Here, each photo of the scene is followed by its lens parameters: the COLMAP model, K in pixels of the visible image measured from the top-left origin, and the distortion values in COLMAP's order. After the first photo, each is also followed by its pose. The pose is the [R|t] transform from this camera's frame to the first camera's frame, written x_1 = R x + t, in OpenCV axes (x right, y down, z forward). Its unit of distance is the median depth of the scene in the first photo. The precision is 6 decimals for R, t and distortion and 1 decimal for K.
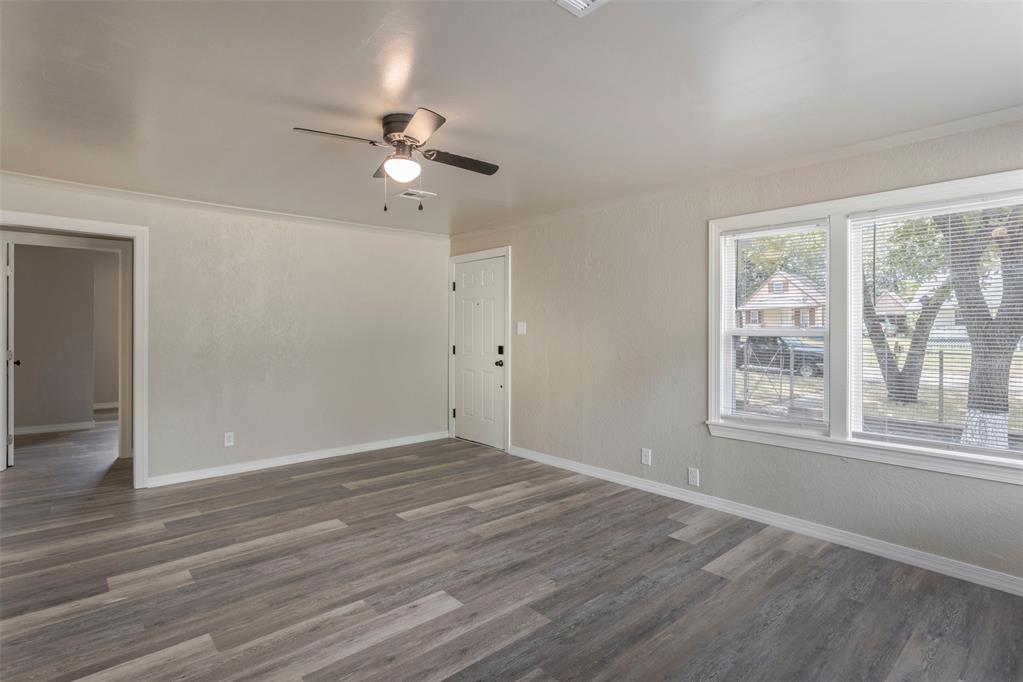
lens RADIAL K [[514.7, 0, 515.2], [0, 514.7, 324.0], [0, 0, 1]] dist [-0.002410, -0.000514]
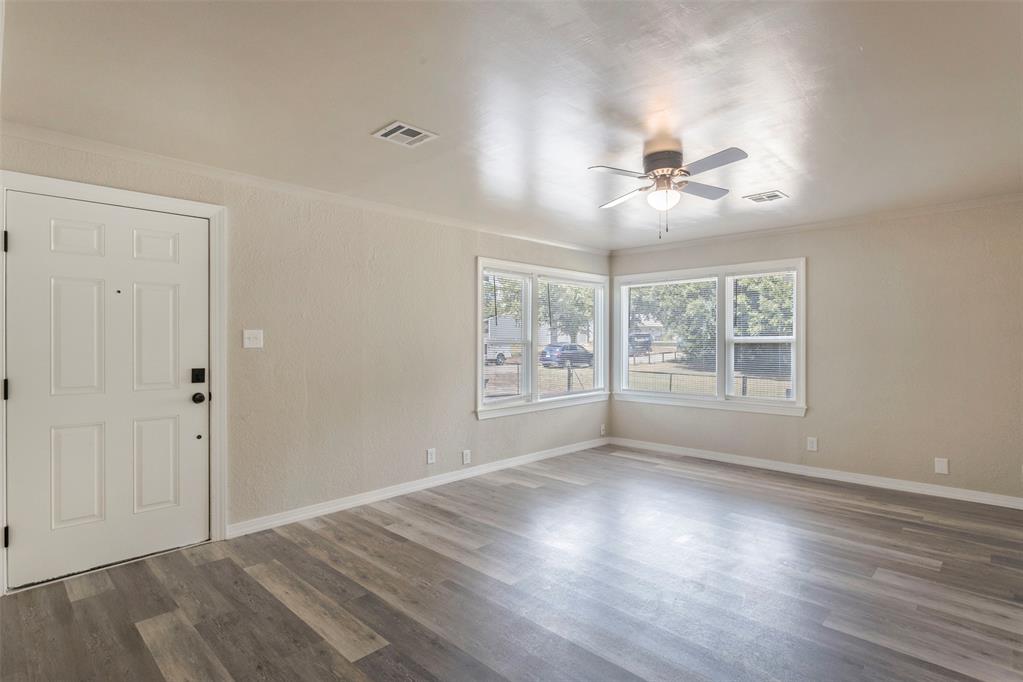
lens RADIAL K [[515.8, 0, 516.6], [0, 515.8, 338.0], [0, 0, 1]] dist [0.000755, 0.000287]
pose [[-0.069748, -0.000482, 0.997564, -0.908841], [-0.010659, 0.999943, -0.000262, 0.005972], [-0.997508, -0.010651, -0.069750, 0.959745]]
